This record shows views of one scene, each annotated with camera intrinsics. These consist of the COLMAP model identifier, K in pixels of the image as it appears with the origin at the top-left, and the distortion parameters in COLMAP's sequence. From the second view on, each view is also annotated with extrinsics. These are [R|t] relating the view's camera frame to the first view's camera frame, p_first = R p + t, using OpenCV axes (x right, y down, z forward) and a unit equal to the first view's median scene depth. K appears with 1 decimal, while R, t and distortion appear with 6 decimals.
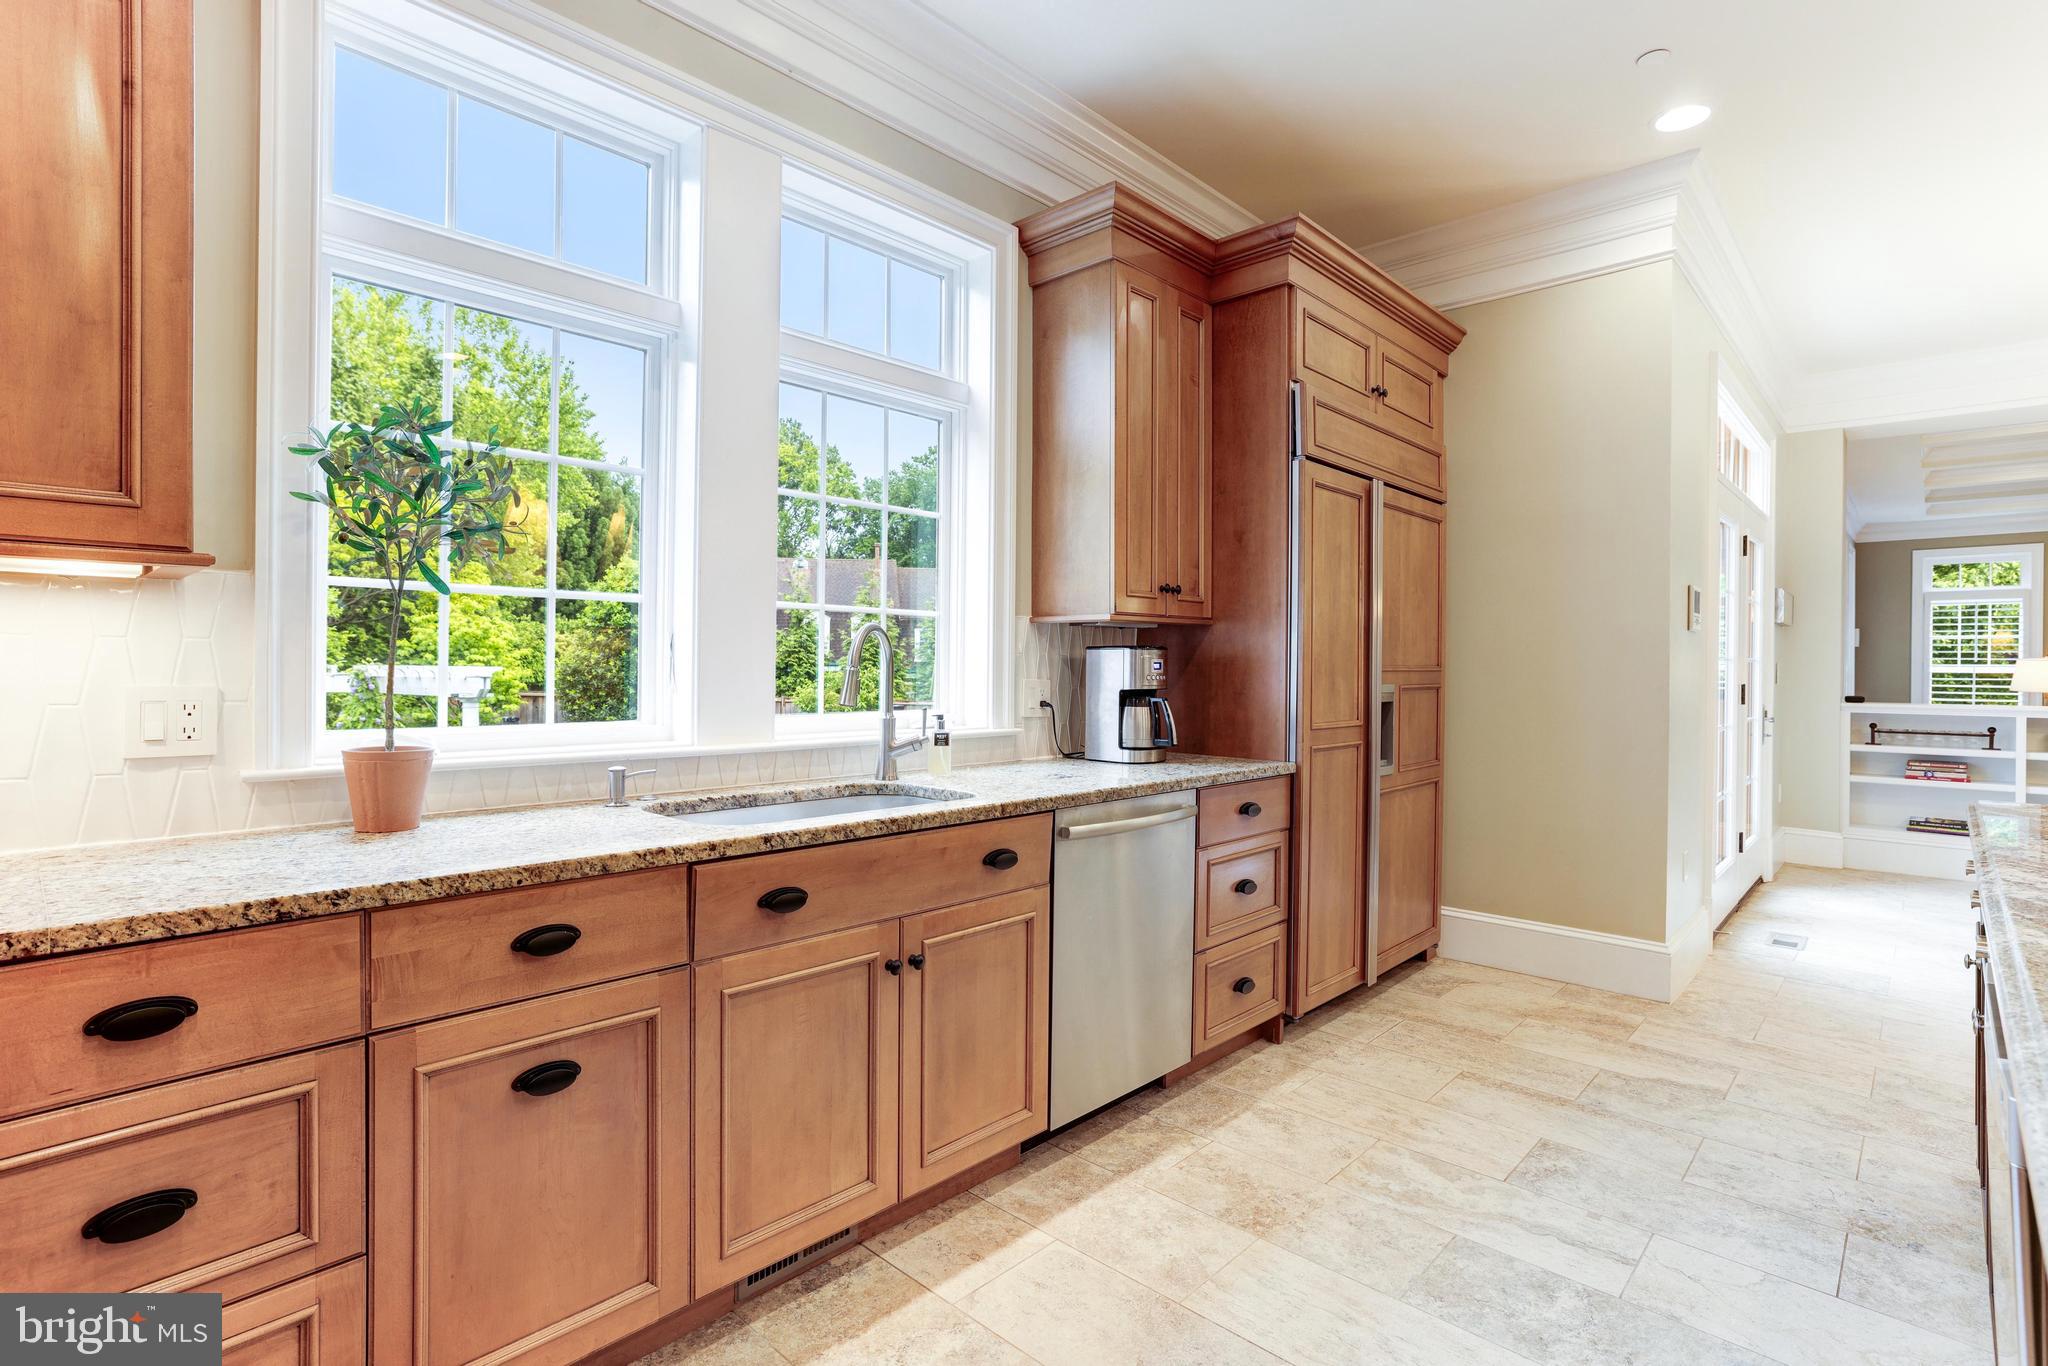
lens RADIAL K [[990.3, 0, 1019.4], [0, 990.3, 667.6], [0, 0, 1]] dist [-0.022749, 0.014538]
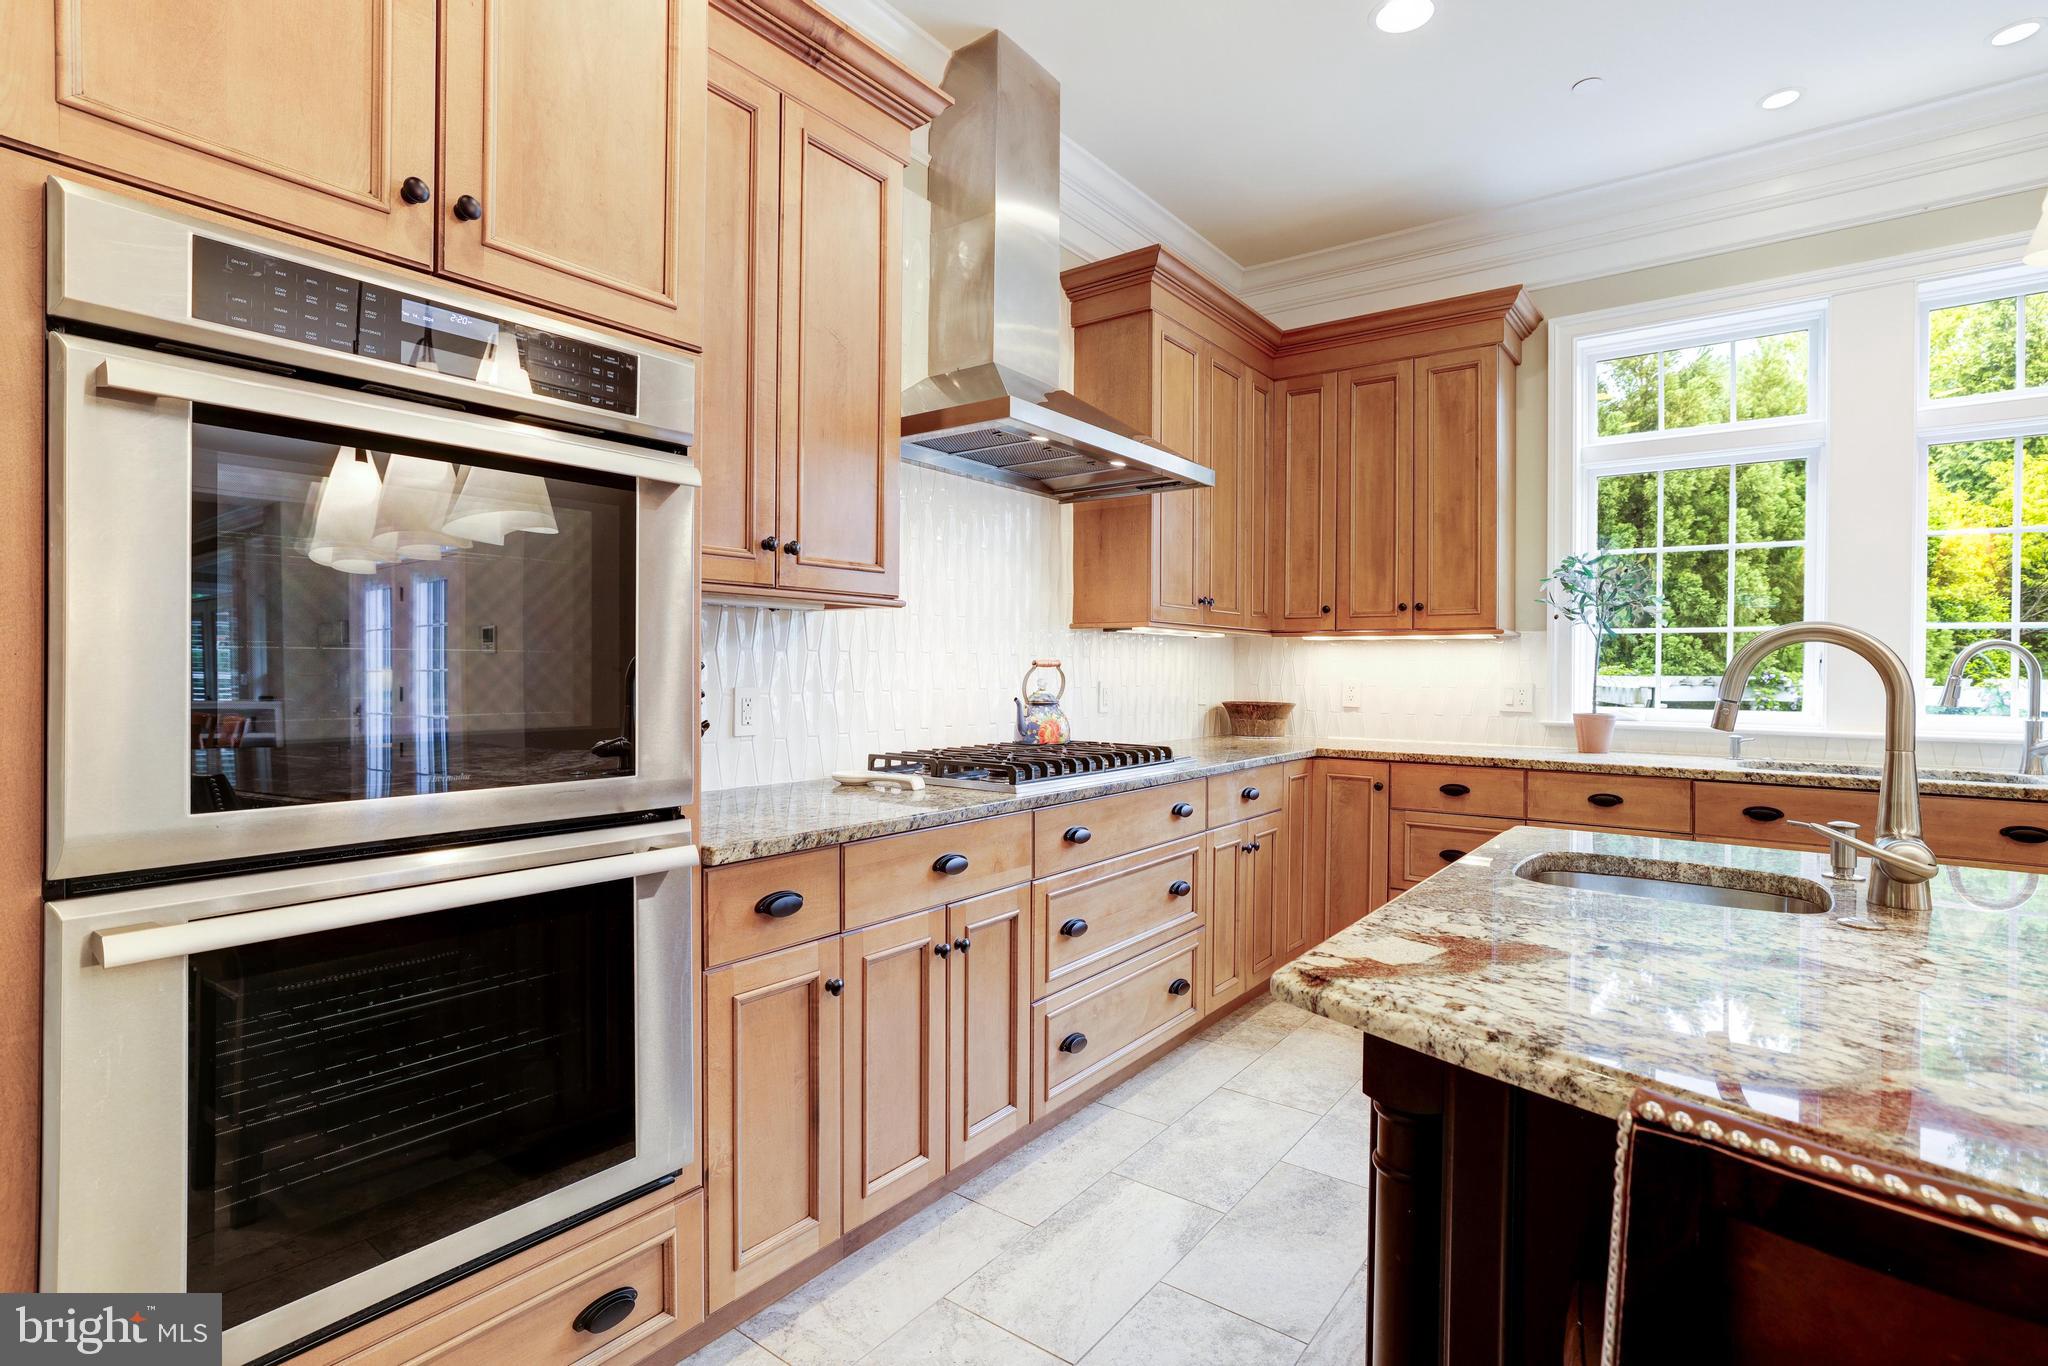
lens RADIAL K [[990.3, 0, 1019.4], [0, 990.3, 667.6], [0, 0, 1]] dist [-0.022749, 0.014538]
pose [[0.107296, -0.008999, -0.994186, 1.362806], [-0.007874, 0.999920, -0.009901, 0.017151], [0.994196, 0.008890, 0.107216, -0.447923]]
